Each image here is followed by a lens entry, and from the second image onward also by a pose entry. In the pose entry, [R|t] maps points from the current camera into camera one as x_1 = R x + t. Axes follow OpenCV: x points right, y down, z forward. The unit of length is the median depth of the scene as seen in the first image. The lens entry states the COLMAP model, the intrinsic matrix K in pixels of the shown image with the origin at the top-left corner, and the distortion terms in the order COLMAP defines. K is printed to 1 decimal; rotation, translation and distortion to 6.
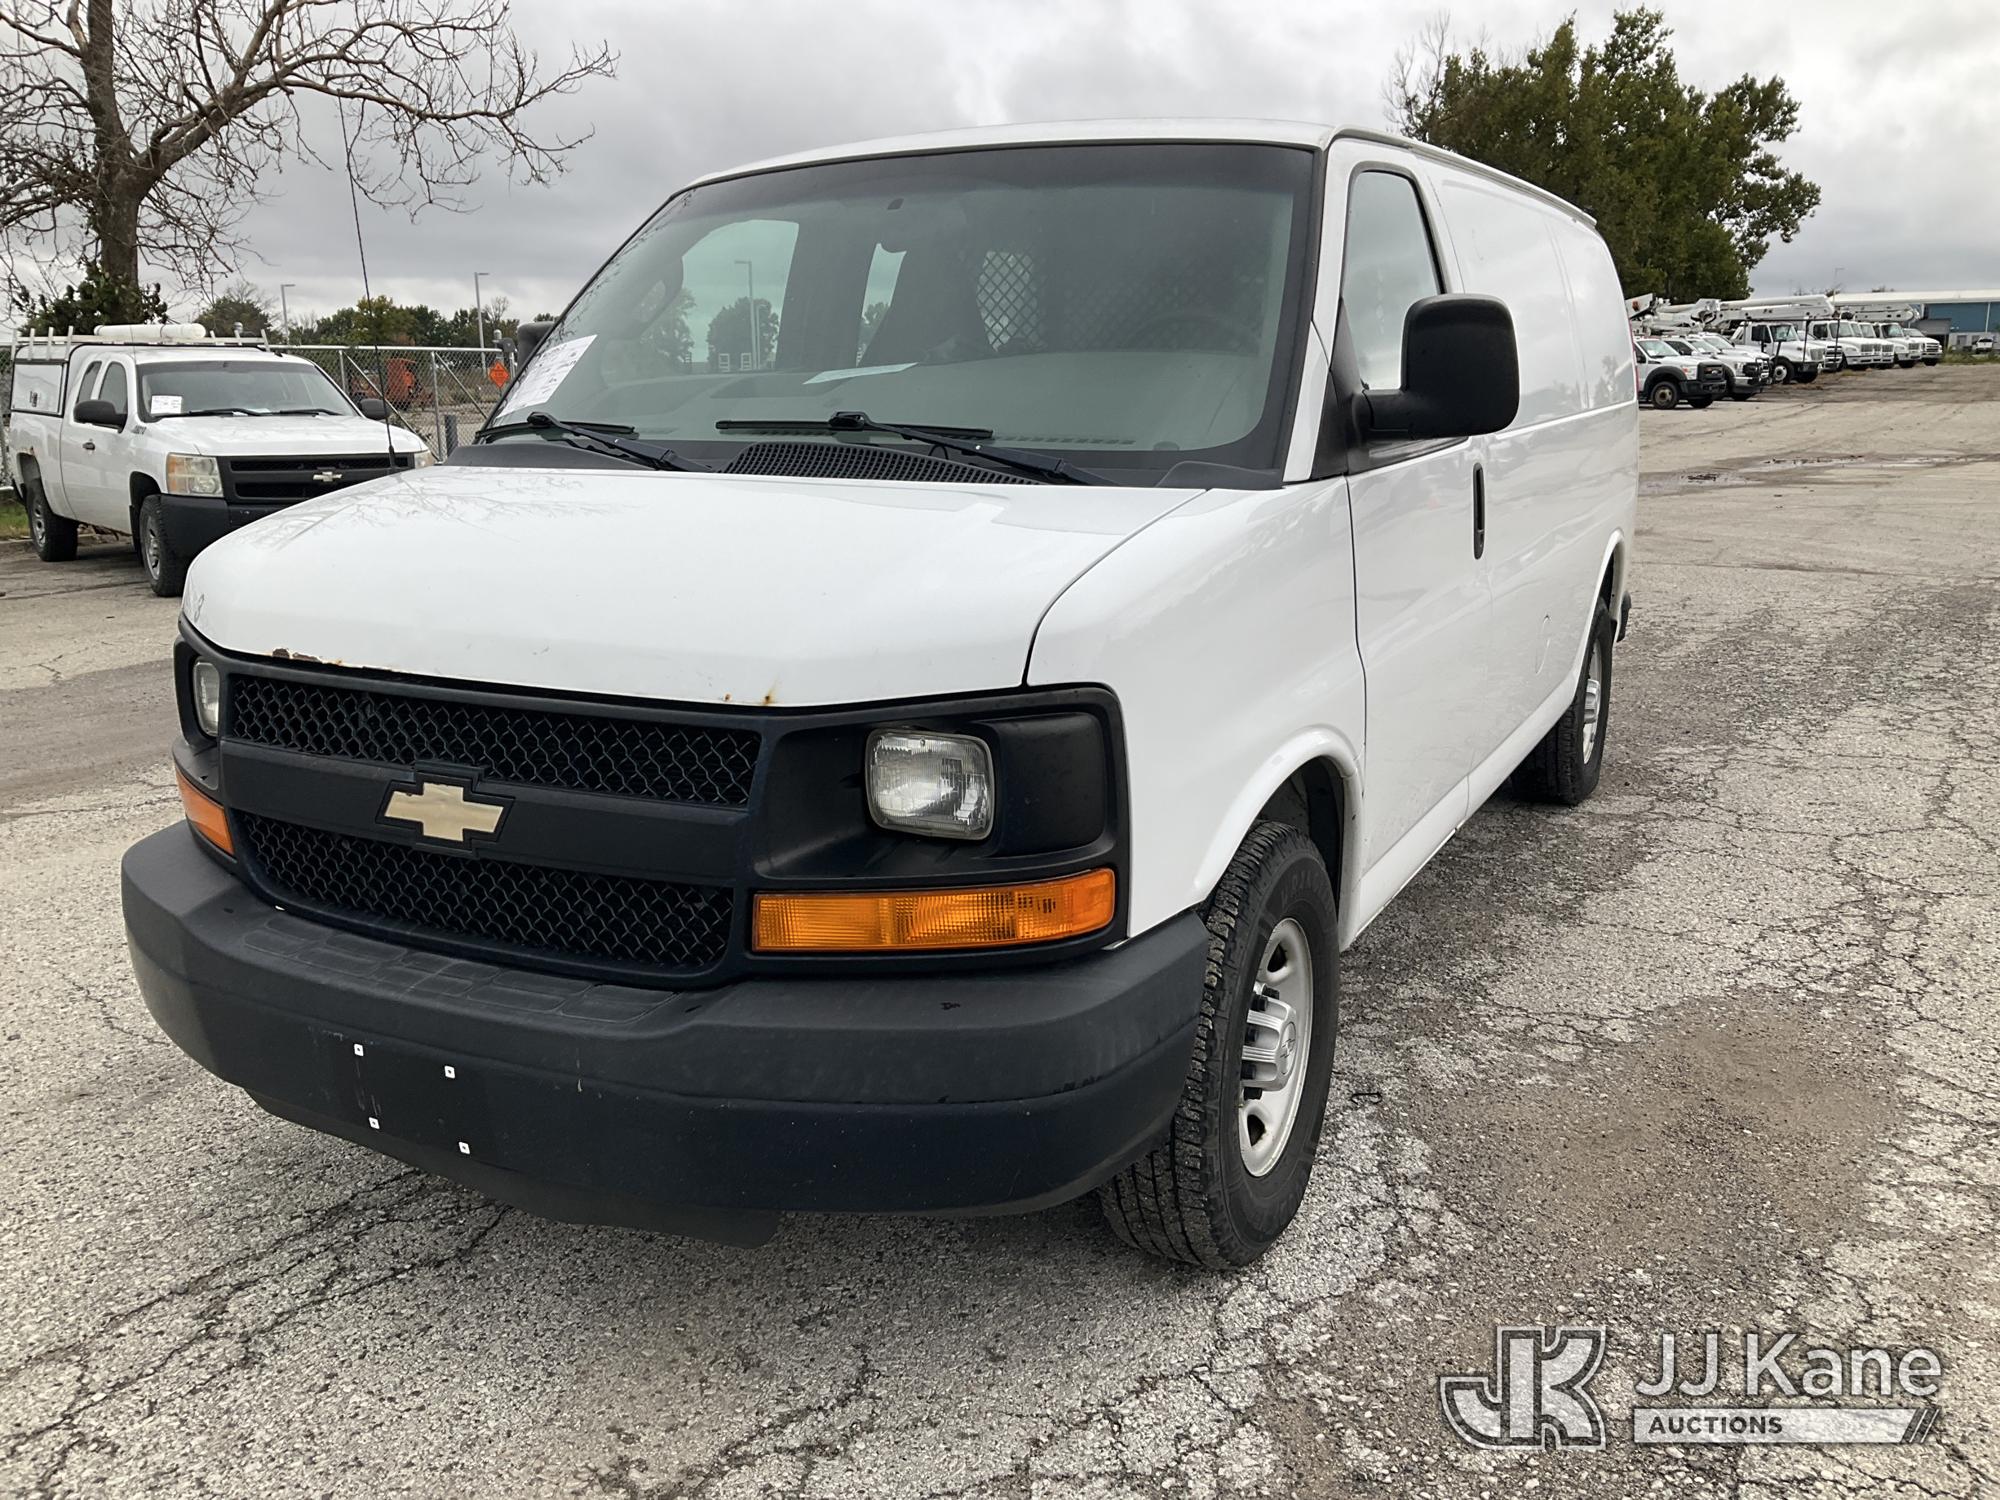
lens RADIAL K [[1663.1, 0, 997.3], [0, 1663.1, 749.3], [0, 0, 1]] dist [0.066483, -0.016867]
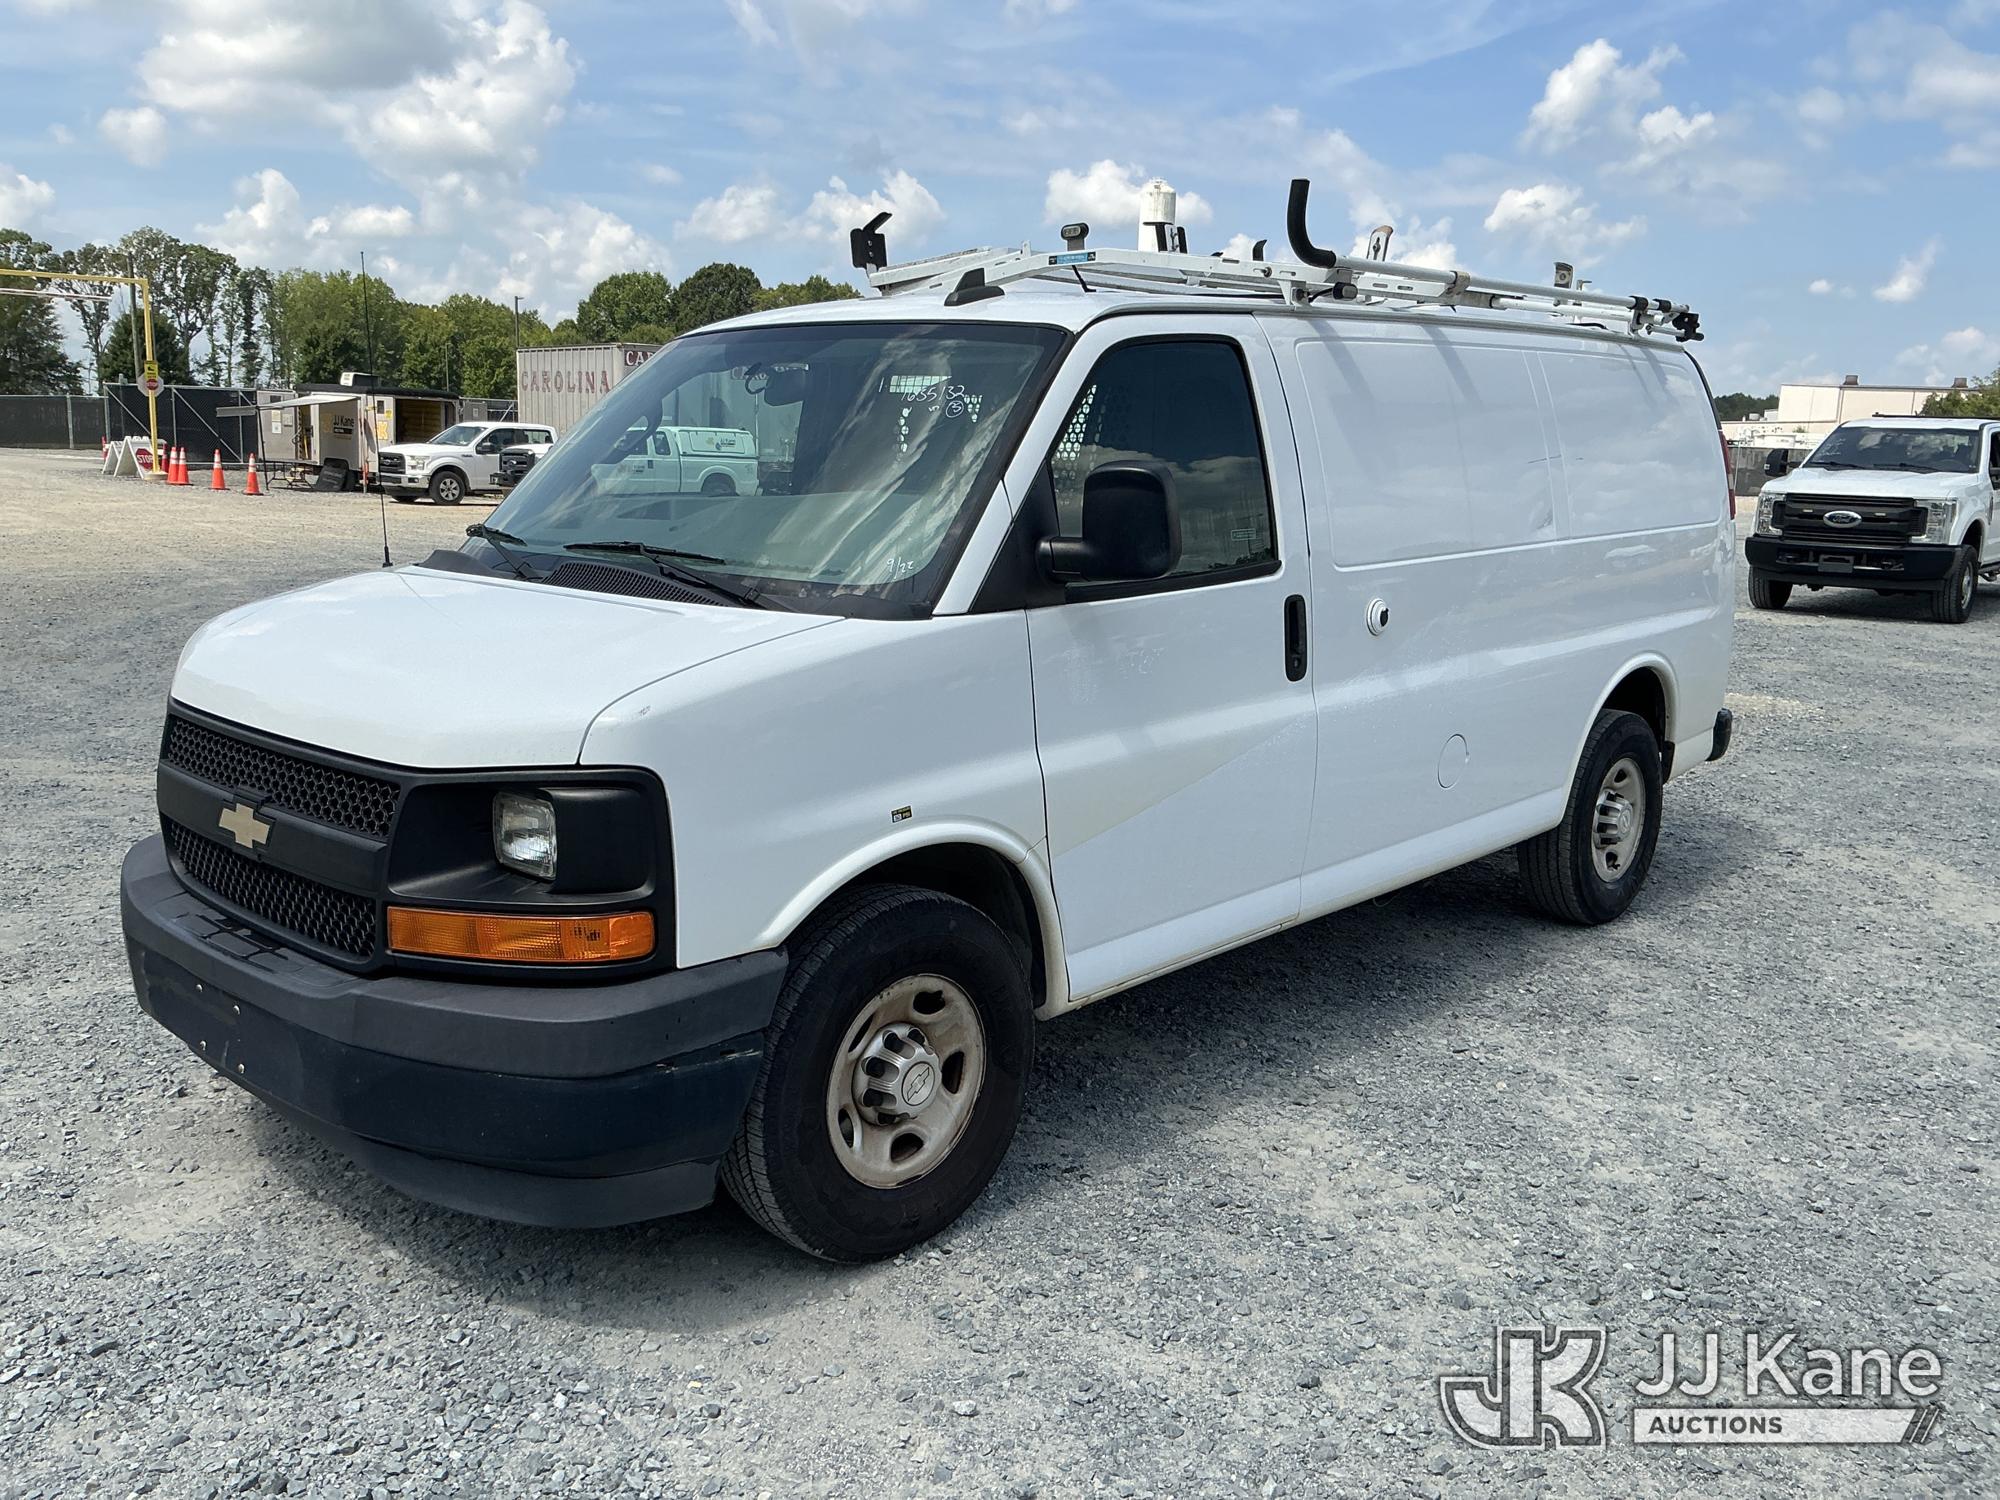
lens RADIAL K [[1663.1, 0, 982.0], [0, 1663.1, 752.2], [0, 0, 1]] dist [0.066483, -0.016867]
pose [[0.959326, 0.068806, -0.273788, 0.623452], [-0.079566, 0.996426, -0.028377, -0.033000], [0.270857, 0.049007, 0.961371, -0.161347]]
